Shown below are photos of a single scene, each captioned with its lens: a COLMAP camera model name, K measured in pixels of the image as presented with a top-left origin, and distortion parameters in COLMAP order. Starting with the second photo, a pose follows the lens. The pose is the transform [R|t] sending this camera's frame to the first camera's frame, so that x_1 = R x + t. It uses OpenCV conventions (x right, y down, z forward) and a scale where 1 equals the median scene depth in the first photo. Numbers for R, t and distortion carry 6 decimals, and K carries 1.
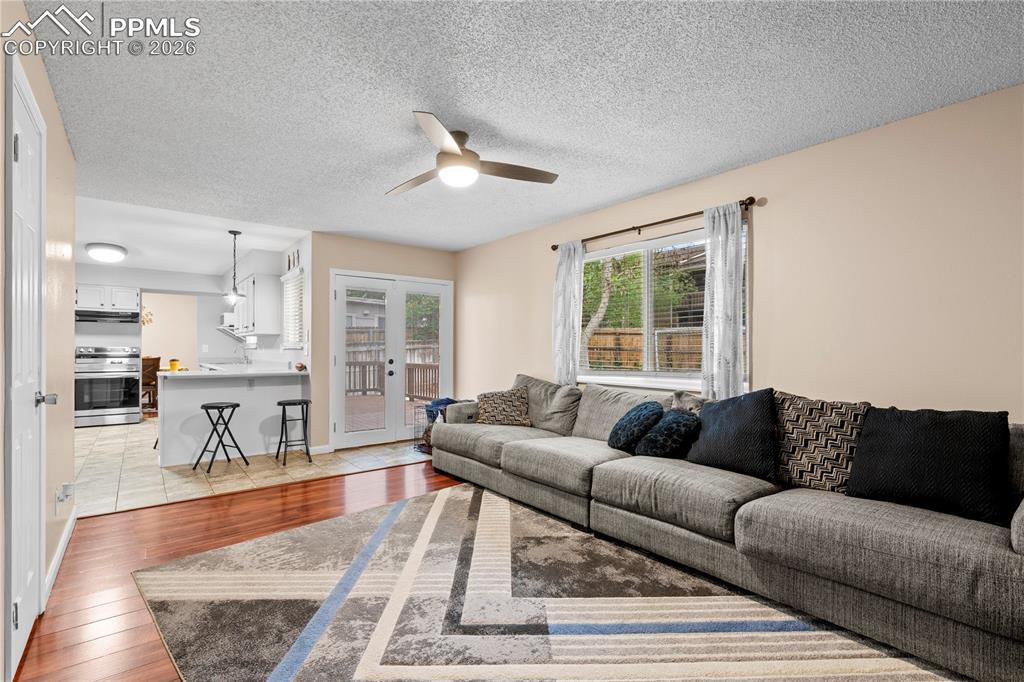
lens RADIAL K [[467.5, 0, 518.6], [0, 467.5, 346.1], [0, 0, 1]] dist [-0.002296, -0.001131]
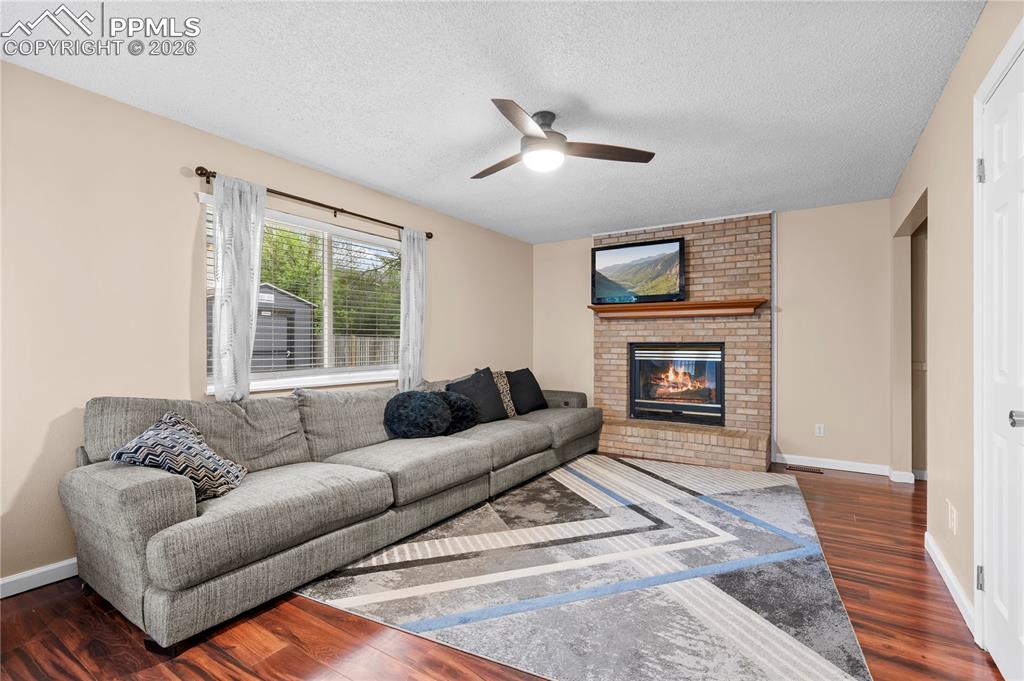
lens RADIAL K [[467.5, 0, 509.4], [0, 467.5, 337.6], [0, 0, 1]] dist [-0.002296, -0.001131]
pose [[-0.297025, 0.009949, 0.954818, -1.073496], [-0.008755, 0.999875, -0.013143, 0.006538], [-0.954829, -0.012264, -0.296901, 1.430644]]
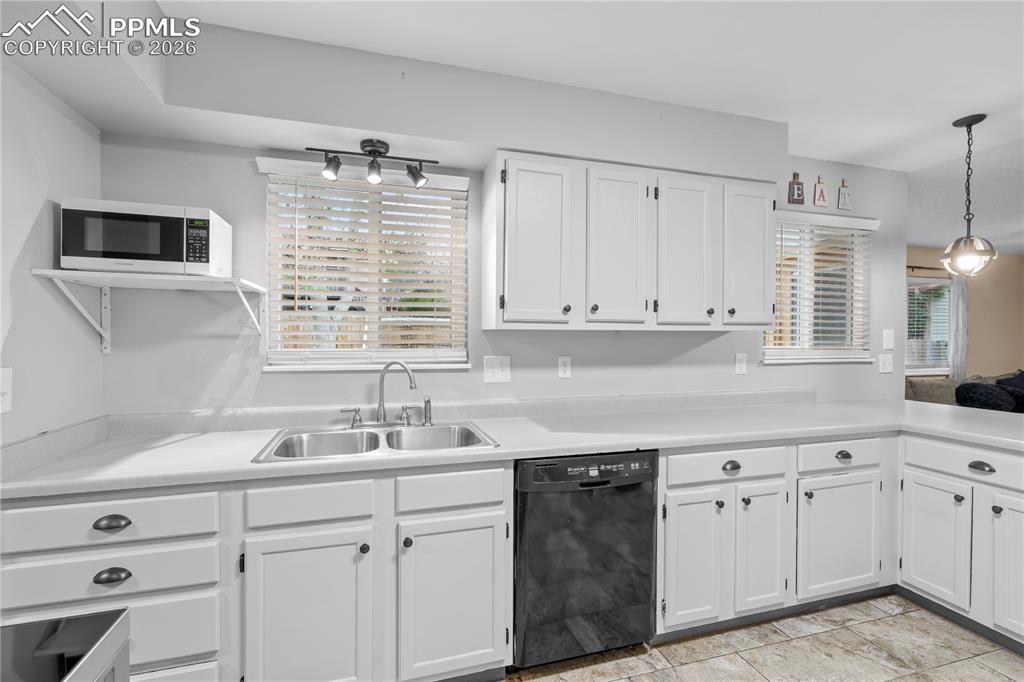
lens RADIAL K [[467.5, 0, 508.1], [0, 467.5, 343.8], [0, 0, 1]] dist [-0.002296, -0.001131]
pose [[0.389203, -0.007910, 0.921118, -2.393066], [-0.009229, 0.999879, 0.012486, -0.029380], [-0.921106, -0.013361, 0.389083, 2.417649]]
